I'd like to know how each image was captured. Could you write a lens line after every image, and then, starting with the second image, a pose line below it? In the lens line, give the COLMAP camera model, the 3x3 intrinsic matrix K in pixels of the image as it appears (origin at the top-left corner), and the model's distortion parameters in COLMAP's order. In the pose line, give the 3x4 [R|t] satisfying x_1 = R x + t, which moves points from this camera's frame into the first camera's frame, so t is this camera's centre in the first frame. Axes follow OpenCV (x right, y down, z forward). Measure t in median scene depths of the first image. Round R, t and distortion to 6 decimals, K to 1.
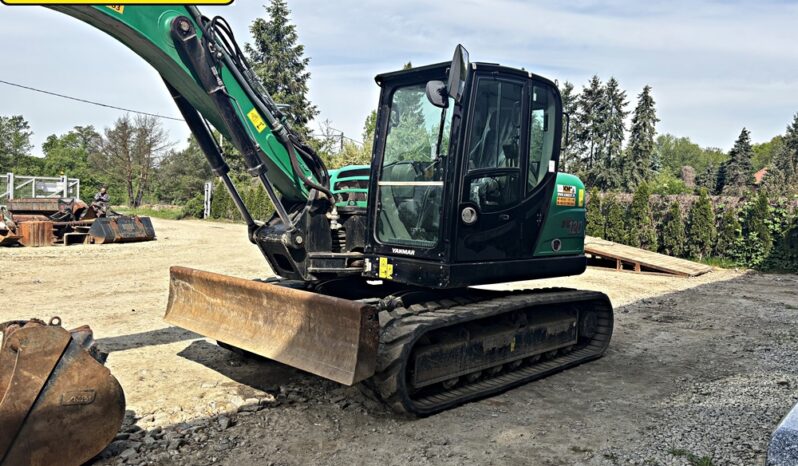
lens RADIAL K [[600.8, 0, 399.3], [0, 600.8, 230.1], [0, 0, 1]] dist [0.048036, -0.051433]
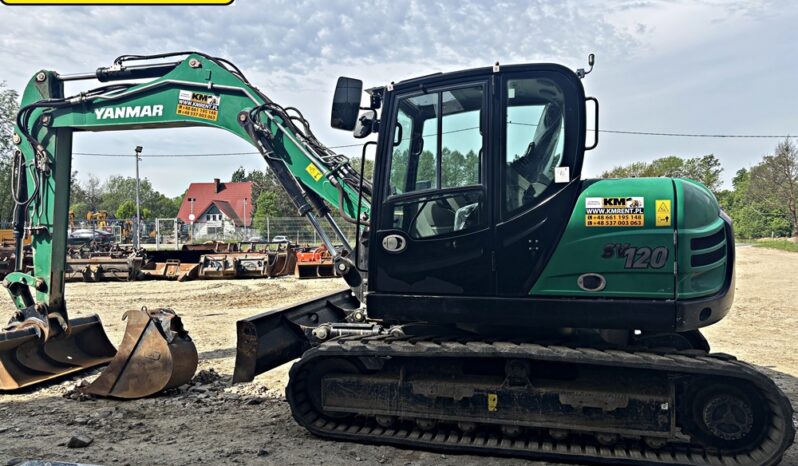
lens RADIAL K [[600.8, 0, 394.9], [0, 600.8, 230.9], [0, 0, 1]] dist [0.048036, -0.051433]
pose [[0.481889, -0.038143, -0.875402, 0.715726], [-0.008962, 0.998785, -0.048452, 0.000763], [0.876186, 0.031194, 0.480962, 0.416161]]
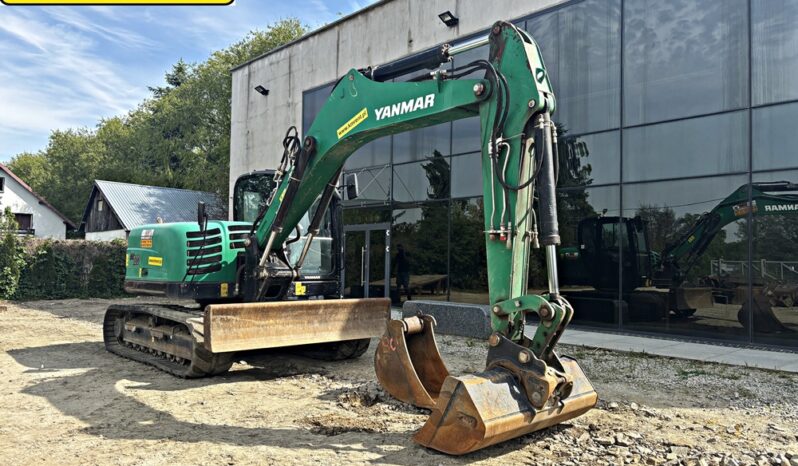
lens RADIAL K [[600.8, 0, 394.9], [0, 600.8, 237.1], [0, 0, 1]] dist [0.048036, -0.051433]
pose [[0.089909, 0.007130, 0.995924, -1.359221], [0.035510, 0.999316, -0.010360, -0.042927], [-0.995317, 0.036296, 0.089594, 0.480636]]
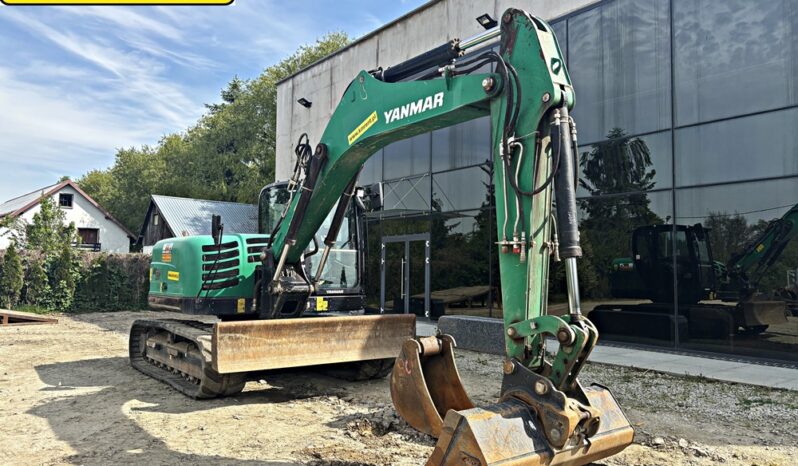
lens RADIAL K [[600.8, 0, 394.9], [0, 600.8, 227.5], [0, 0, 1]] dist [0.048036, -0.051433]
pose [[0.184076, 0.038919, 0.982141, -1.272087], [0.042667, 0.997958, -0.047542, -0.043730], [-0.981986, 0.050656, 0.182039, 0.421312]]
